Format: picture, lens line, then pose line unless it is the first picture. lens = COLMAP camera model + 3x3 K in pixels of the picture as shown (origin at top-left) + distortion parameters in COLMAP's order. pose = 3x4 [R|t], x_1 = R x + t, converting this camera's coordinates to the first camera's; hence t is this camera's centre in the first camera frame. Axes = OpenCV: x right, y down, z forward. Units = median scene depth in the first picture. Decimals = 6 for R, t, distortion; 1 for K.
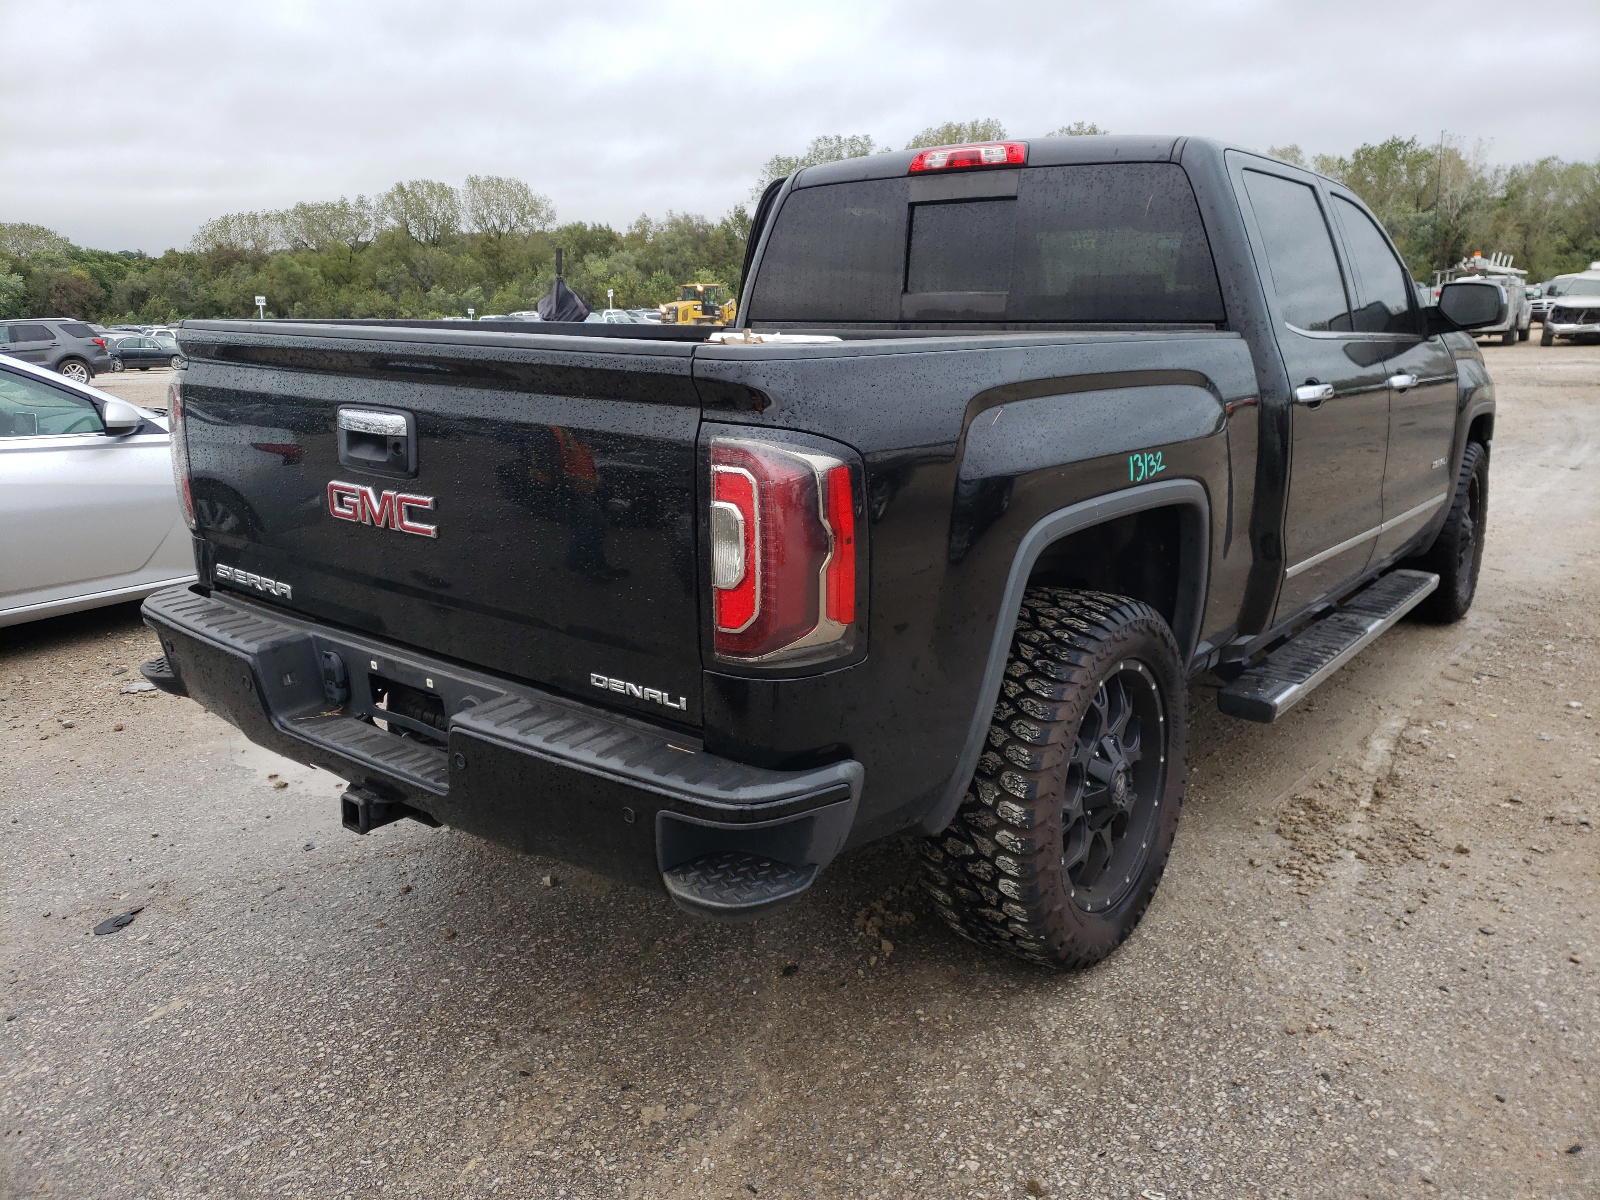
lens RADIAL K [[1210.5, 0, 799.3], [0, 1210.5, 598.0], [0, 0, 1]] dist [0.038842, 0.002046]
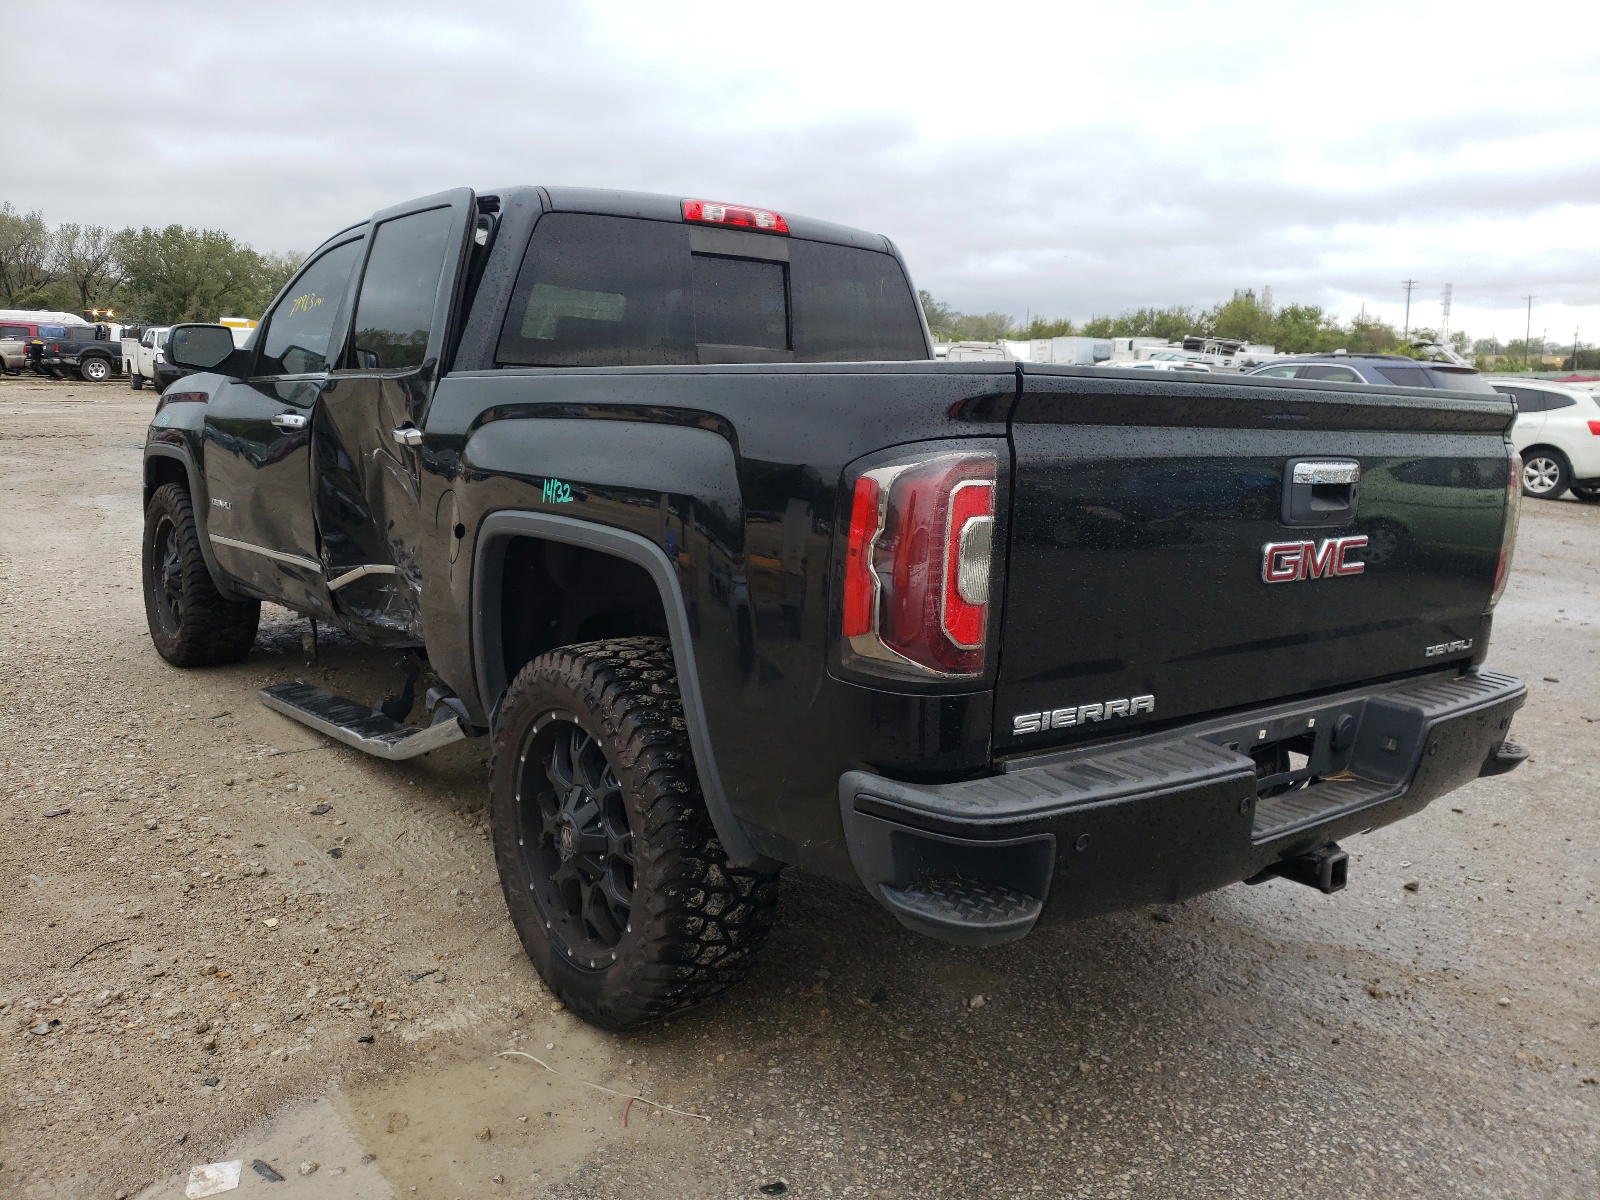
lens RADIAL K [[1210.5, 0, 798.2], [0, 1210.5, 603.4], [0, 0, 1]] dist [0.038842, 0.002046]
pose [[0.259750, -0.163781, 0.951686, -1.381461], [0.197467, 0.973697, 0.113673, -0.231212], [-0.945271, 0.158400, 0.285259, 1.101376]]
